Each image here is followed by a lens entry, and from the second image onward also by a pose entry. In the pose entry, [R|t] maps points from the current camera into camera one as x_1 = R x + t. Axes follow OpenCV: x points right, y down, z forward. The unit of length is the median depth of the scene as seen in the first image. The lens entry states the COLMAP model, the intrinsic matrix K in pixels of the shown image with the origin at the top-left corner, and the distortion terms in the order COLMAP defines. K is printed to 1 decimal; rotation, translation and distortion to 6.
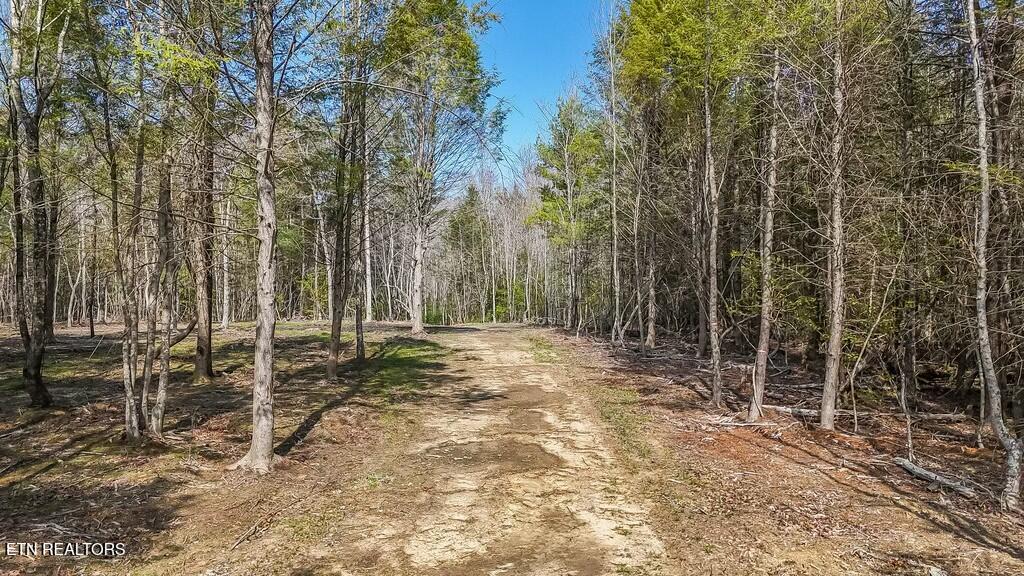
lens RADIAL K [[774.0, 0, 512.1], [0, 774.0, 286.5], [0, 0, 1]] dist [0.084424, -0.075119]
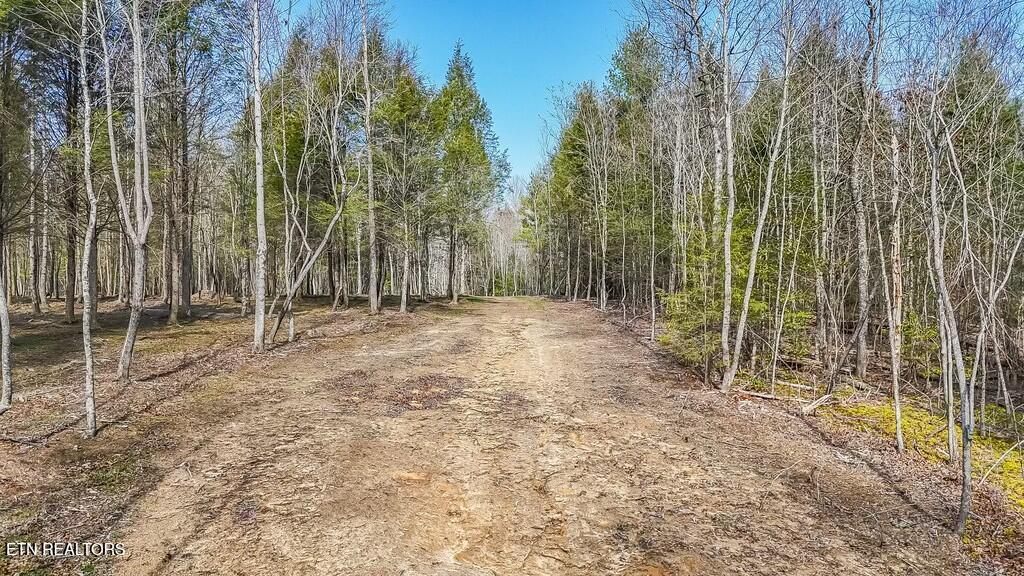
lens RADIAL K [[774.0, 0, 511.9], [0, 774.0, 287.5], [0, 0, 1]] dist [0.084424, -0.075119]
pose [[0.999926, 0.005211, 0.010956, -0.004259], [-0.005238, 0.999983, 0.002467, 0.021197], [-0.010943, -0.002524, 0.999937, -0.650949]]
